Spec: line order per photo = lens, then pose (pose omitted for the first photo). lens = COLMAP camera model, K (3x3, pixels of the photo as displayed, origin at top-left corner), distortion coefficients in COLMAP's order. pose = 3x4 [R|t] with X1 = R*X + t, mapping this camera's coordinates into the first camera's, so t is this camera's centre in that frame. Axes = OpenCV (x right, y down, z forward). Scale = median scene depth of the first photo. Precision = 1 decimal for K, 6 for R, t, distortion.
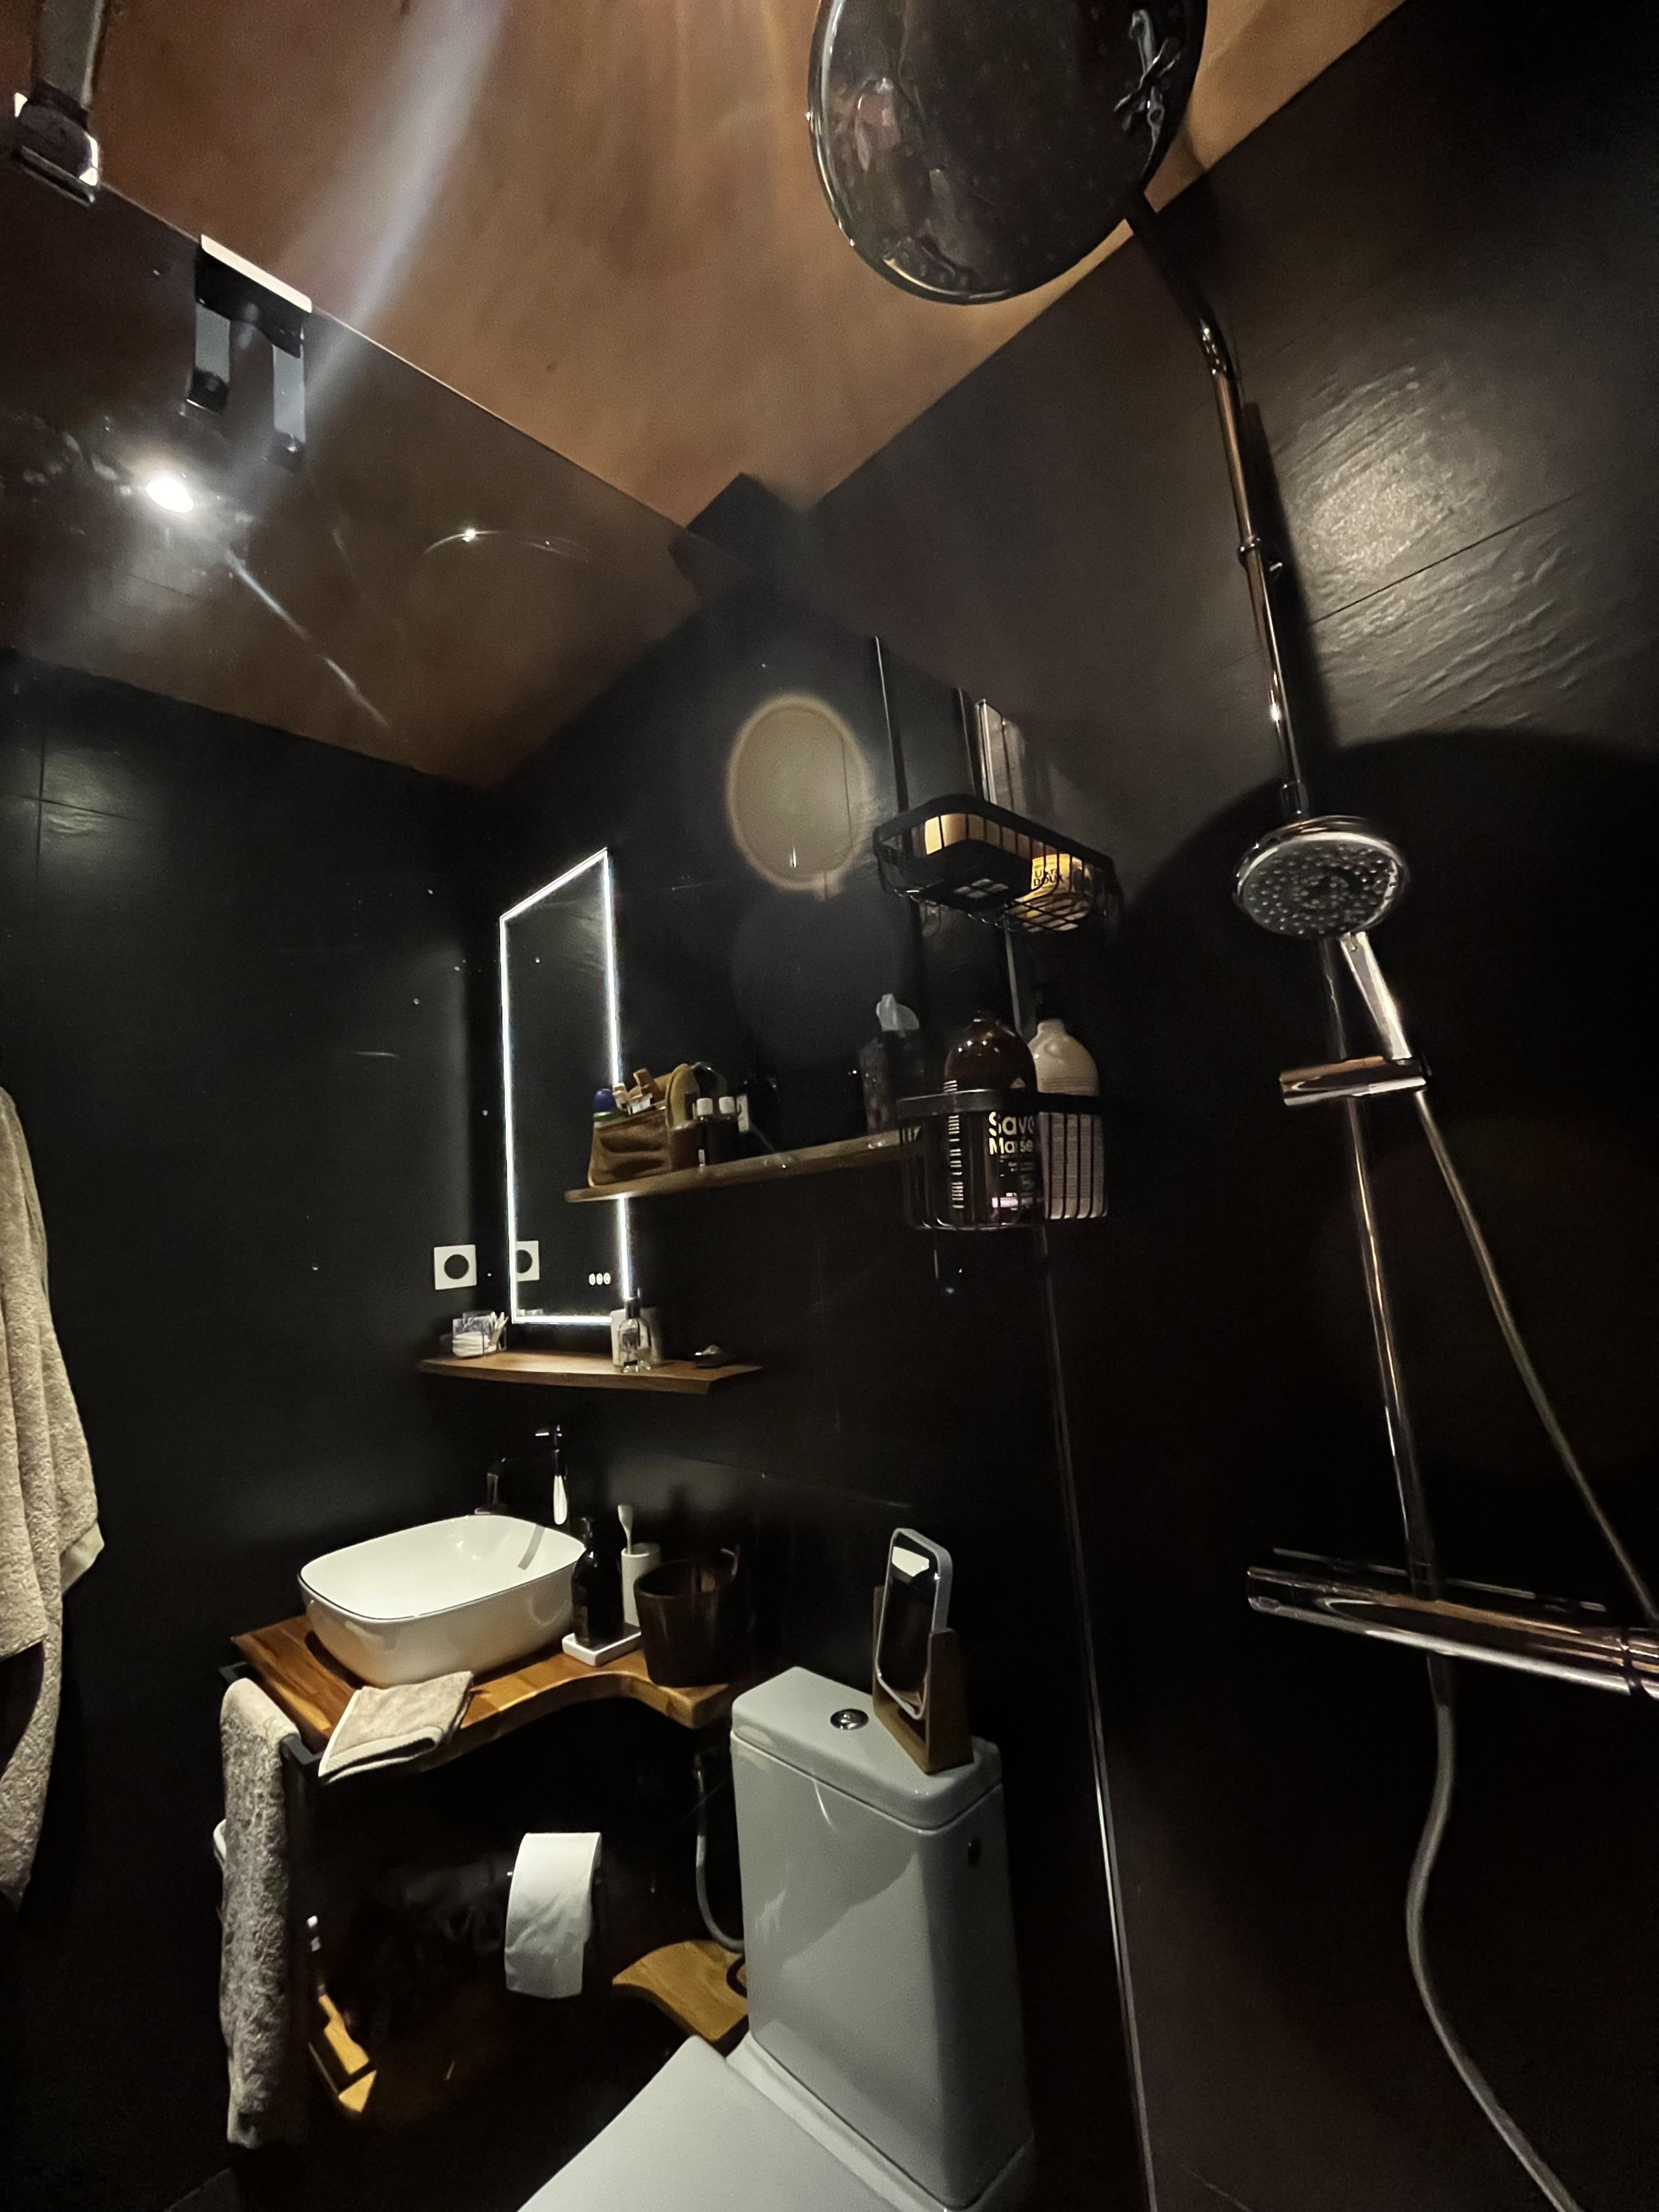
lens RADIAL K [[897.3, 0, 828.3], [0, 897.3, 1107.1], [0, 0, 1]] dist [-0.003551, -0.000160]
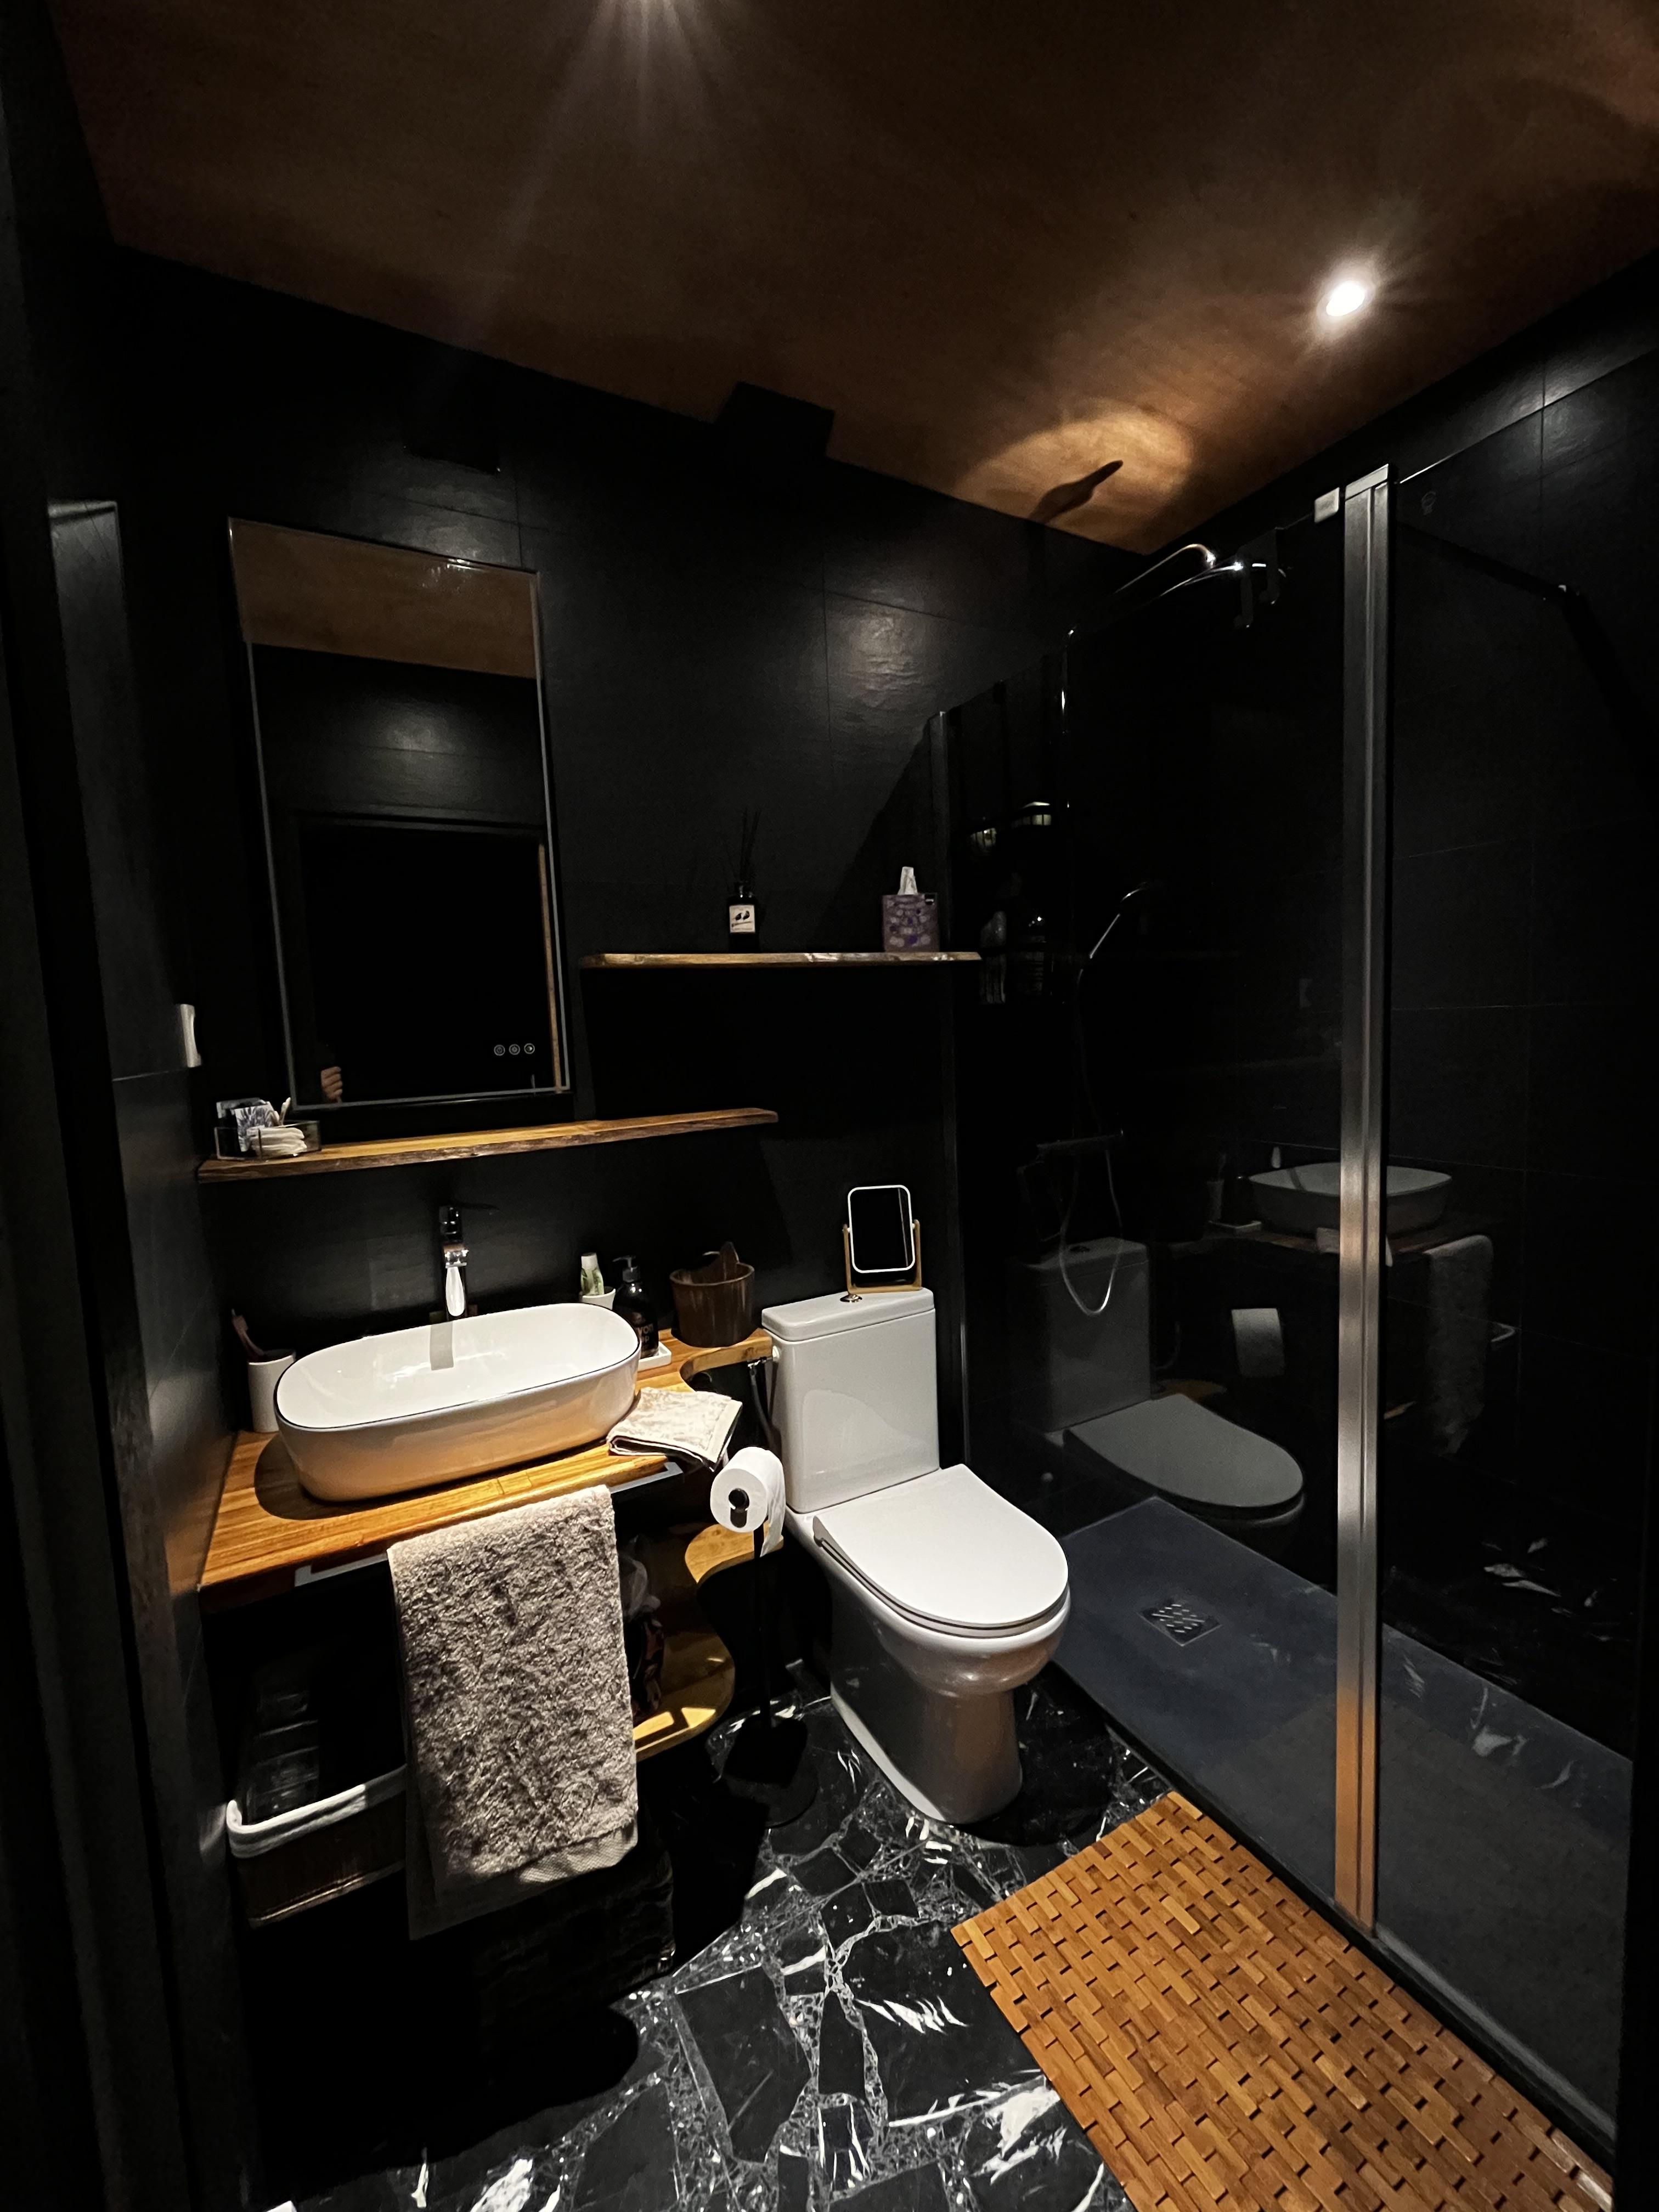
lens RADIAL K [[897.3, 0, 828.8], [0, 897.3, 1105.0], [0, 0, 1]] dist [-0.003551, -0.000160]
pose [[0.277466, -0.011264, 0.960669, -1.076988], [-0.120531, 0.991623, 0.046440, 0.166080], [-0.953145, -0.128676, 0.273784, 0.420682]]
